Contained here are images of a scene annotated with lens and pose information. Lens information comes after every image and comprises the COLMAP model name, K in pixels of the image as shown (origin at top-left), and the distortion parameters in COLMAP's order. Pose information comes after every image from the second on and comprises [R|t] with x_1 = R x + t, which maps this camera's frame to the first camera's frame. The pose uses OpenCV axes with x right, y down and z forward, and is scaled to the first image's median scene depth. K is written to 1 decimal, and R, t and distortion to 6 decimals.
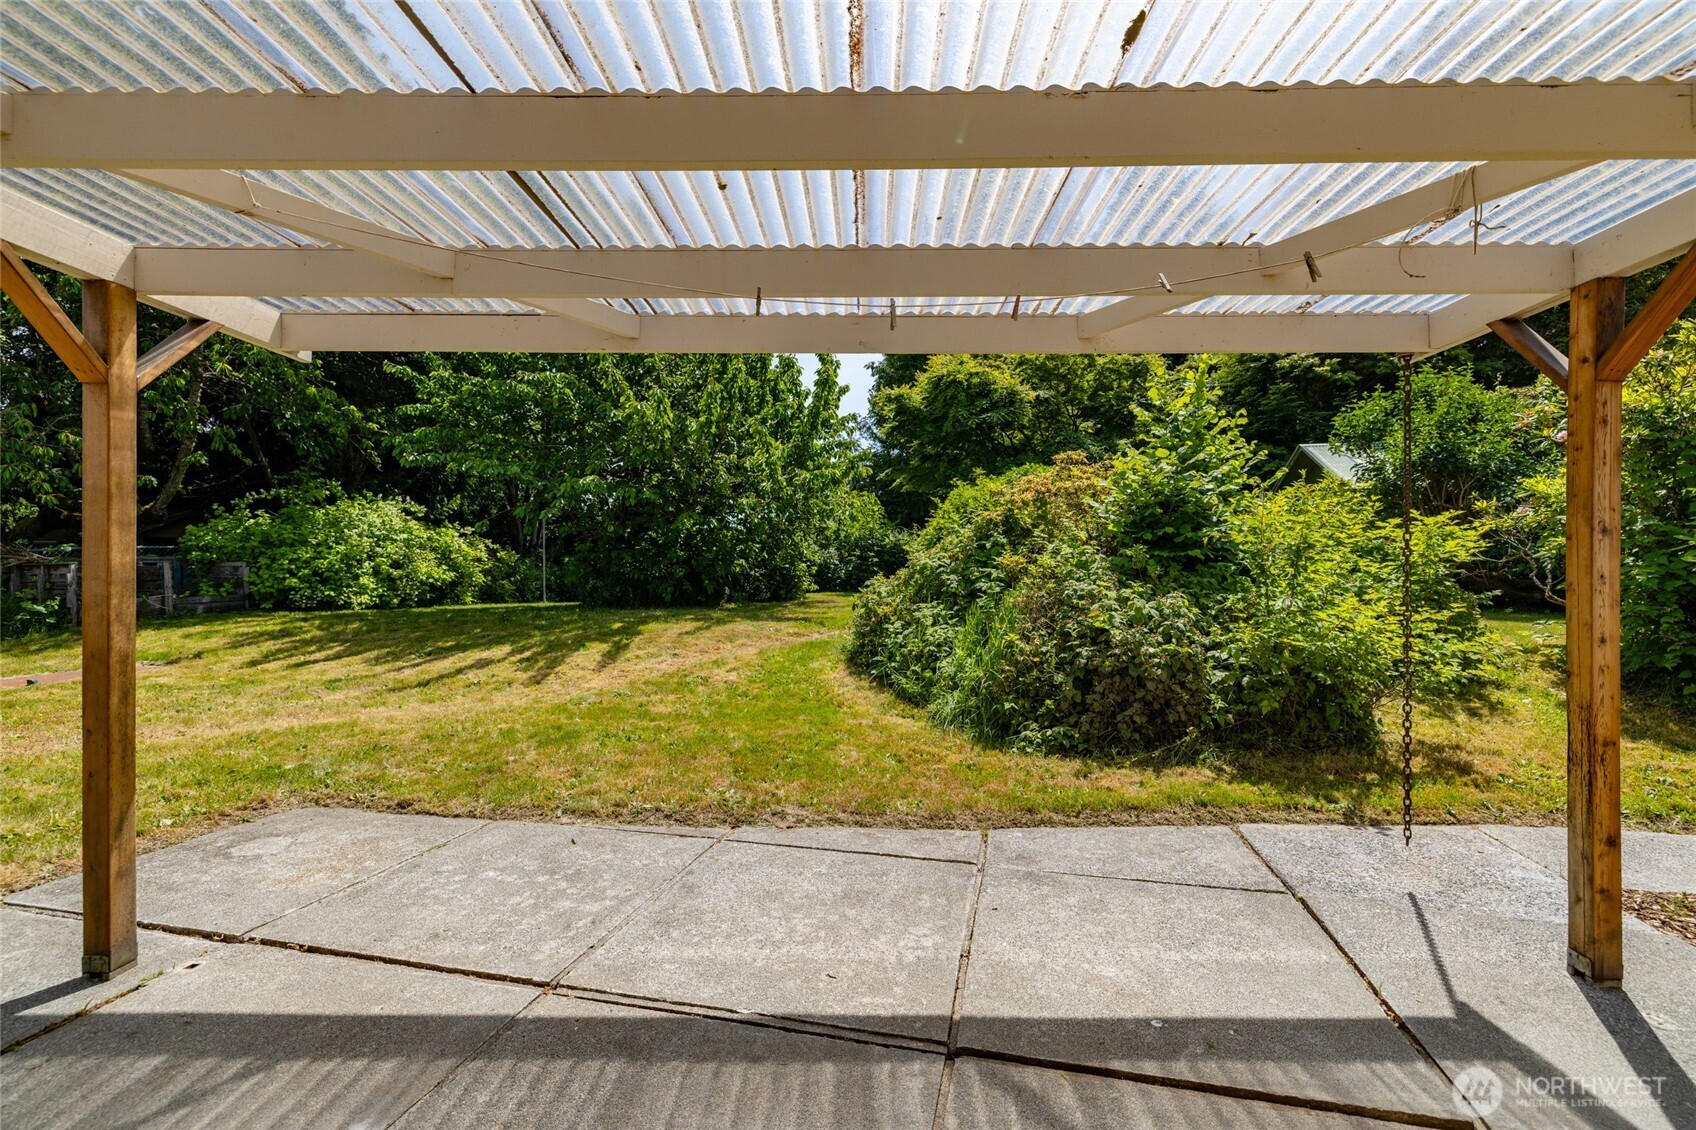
lens RADIAL K [[712.6, 0, 841.7], [0, 712.6, 560.1], [0, 0, 1]] dist [0.001475, 0.001118]
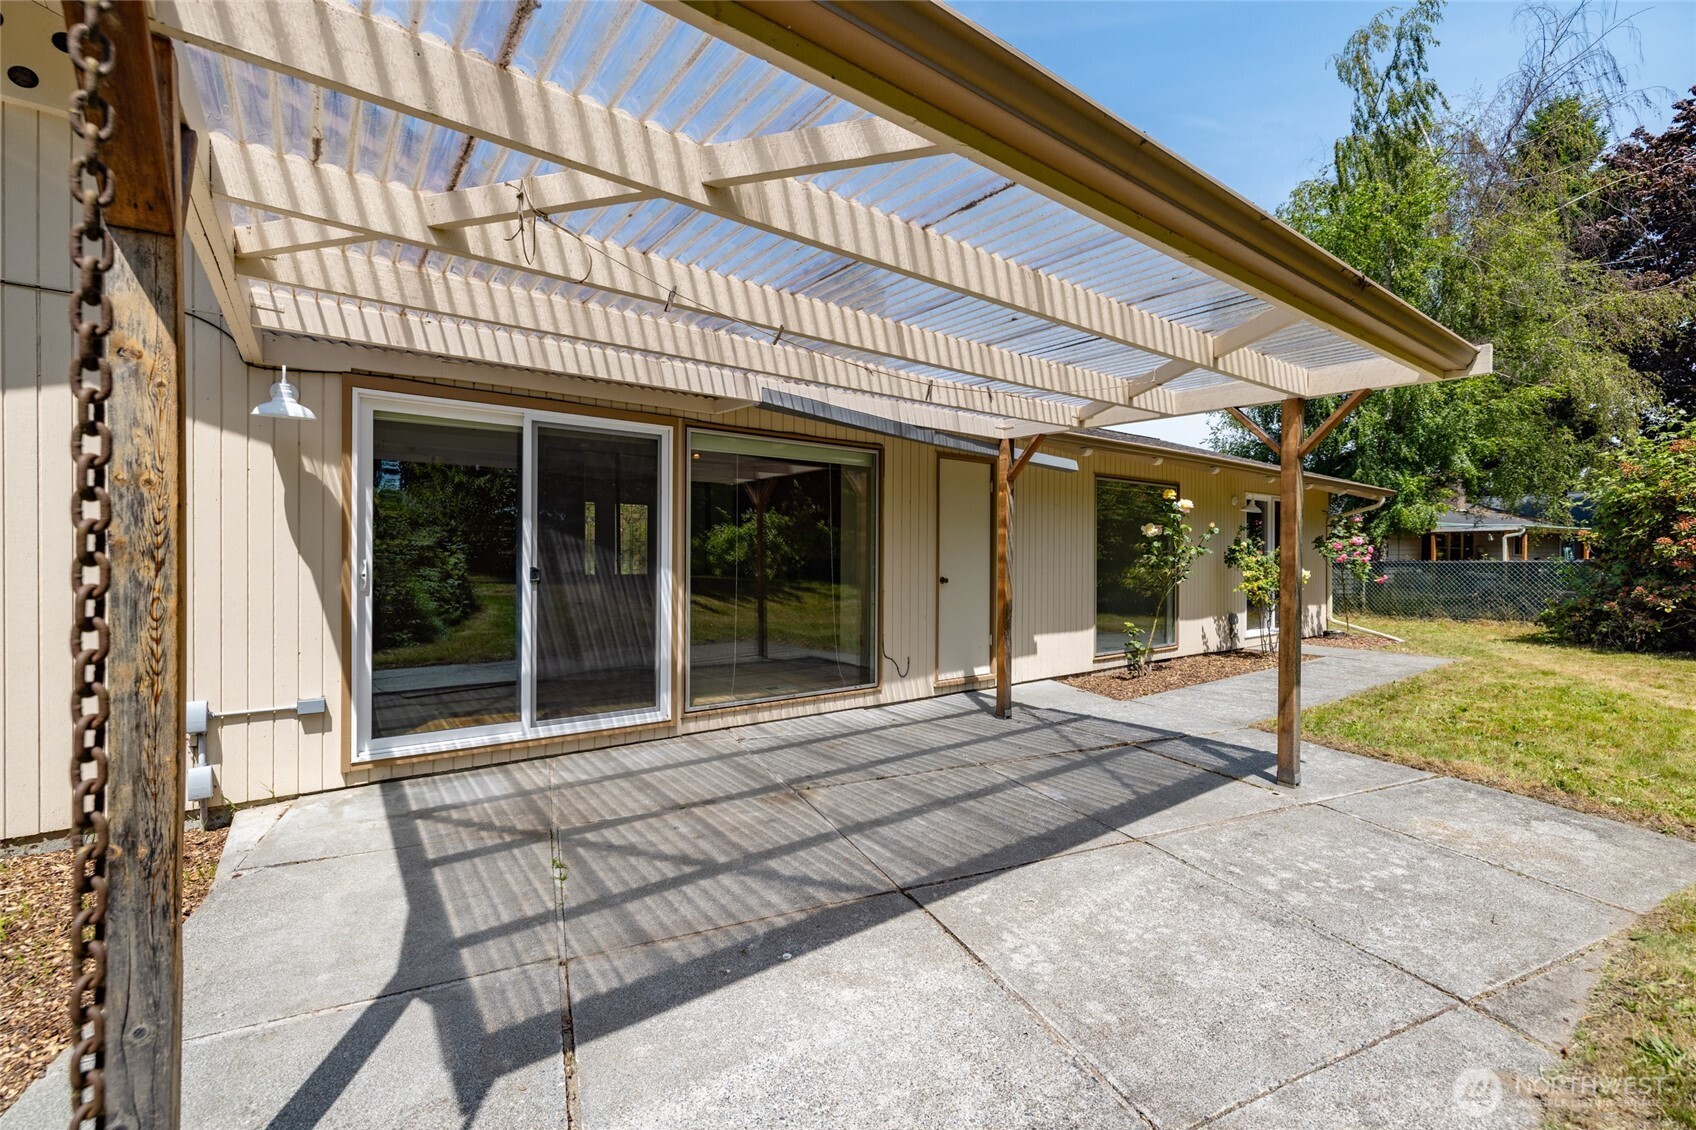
lens RADIAL K [[712.6, 0, 841.7], [0, 712.6, 560.1], [0, 0, 1]] dist [0.001475, 0.001118]
pose [[-0.789703, -0.002079, -0.613485, 1.034823], [-0.002340, 0.999997, -0.000377, 0.021098], [0.613485, 0.001138, -0.789706, 1.885473]]
